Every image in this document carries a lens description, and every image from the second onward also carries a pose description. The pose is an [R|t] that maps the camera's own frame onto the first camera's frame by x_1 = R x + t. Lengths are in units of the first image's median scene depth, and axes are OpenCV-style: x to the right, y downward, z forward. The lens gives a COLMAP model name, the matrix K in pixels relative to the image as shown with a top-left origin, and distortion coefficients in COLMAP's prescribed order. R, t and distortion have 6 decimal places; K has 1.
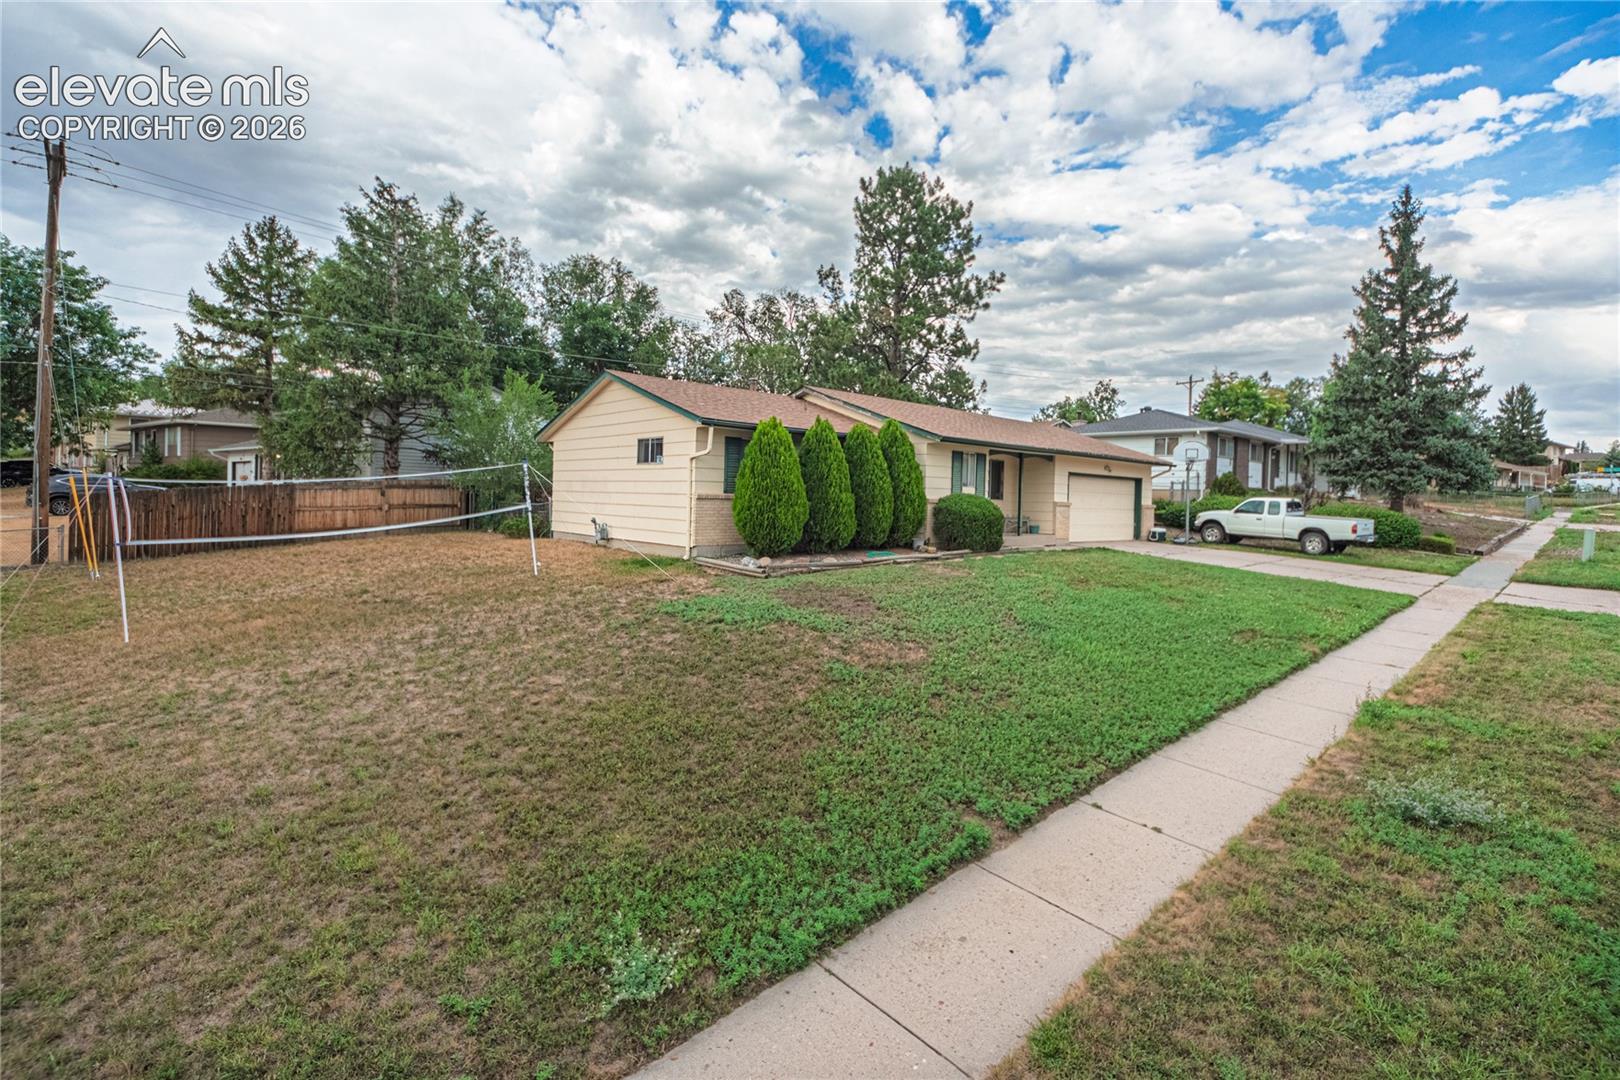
lens RADIAL K [[659.4, 0, 800.5], [0, 659.4, 483.2], [0, 0, 1]] dist [0.027988, -0.022119]
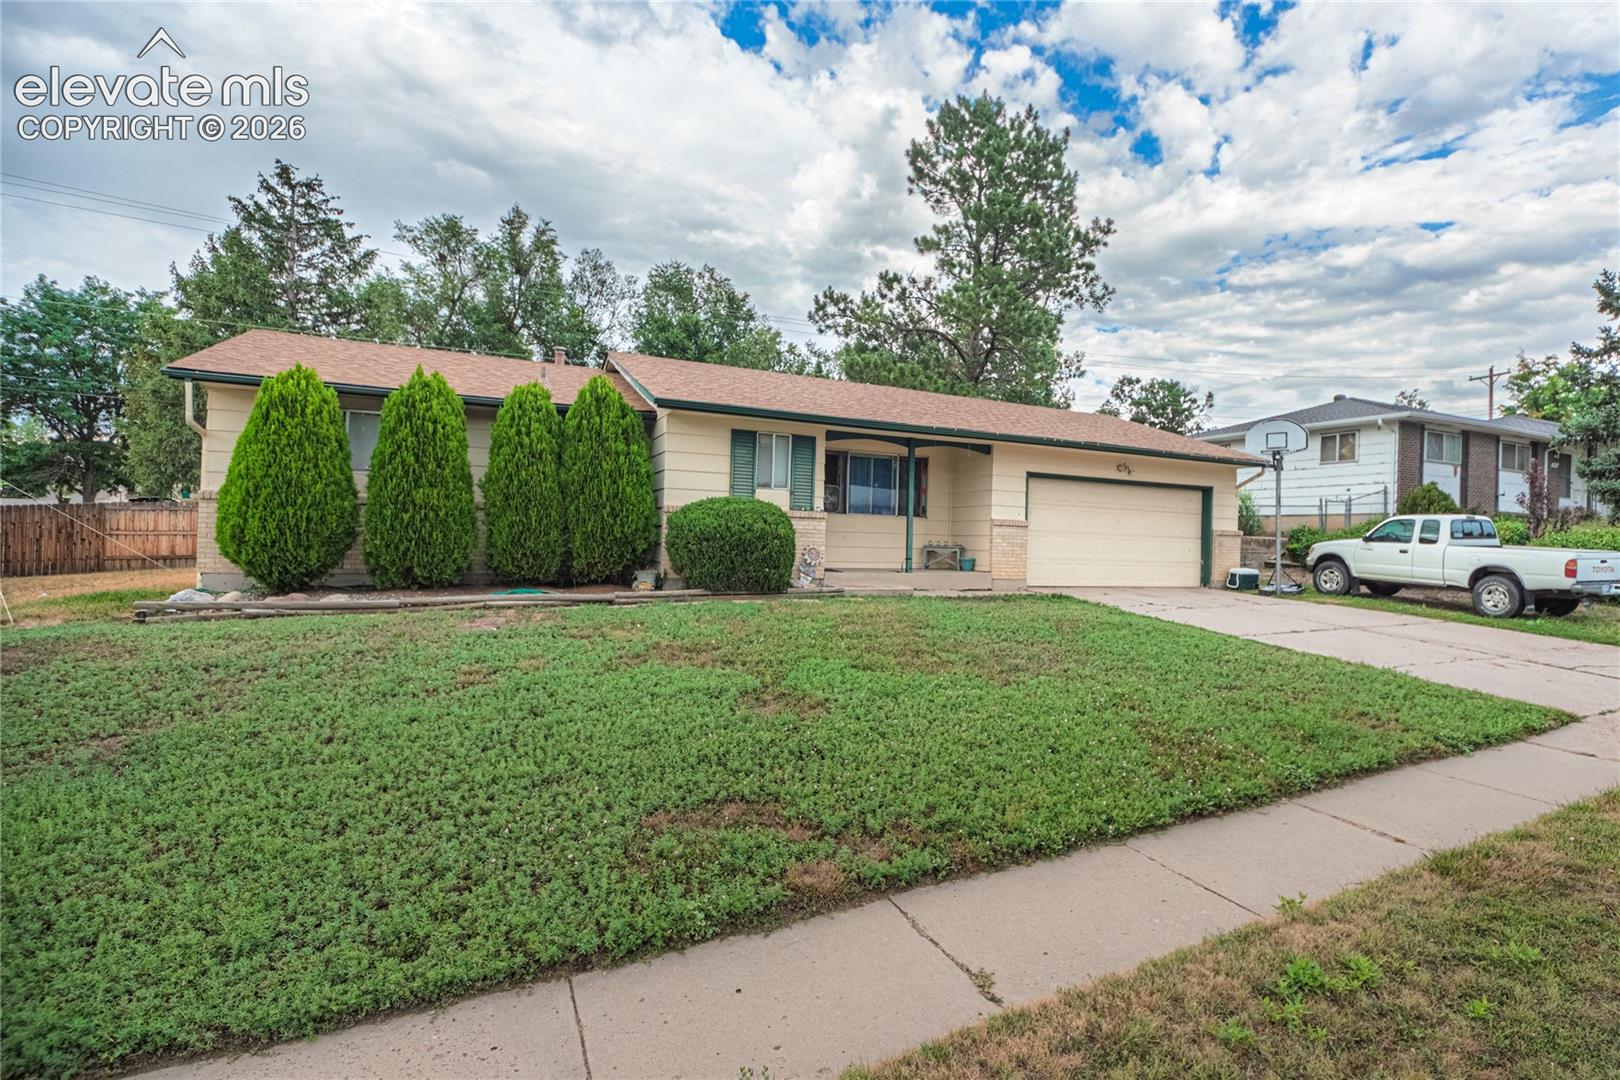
lens RADIAL K [[730.5, 0, 861.0], [0, 730.5, 518.3], [0, 0, 1]] dist [0.001153, -0.000257]
pose [[0.972375, -0.005507, -0.233358, 0.376981], [0.002242, 0.999896, -0.014255, 0.032383], [0.233412, 0.013339, 0.972286, 0.277173]]
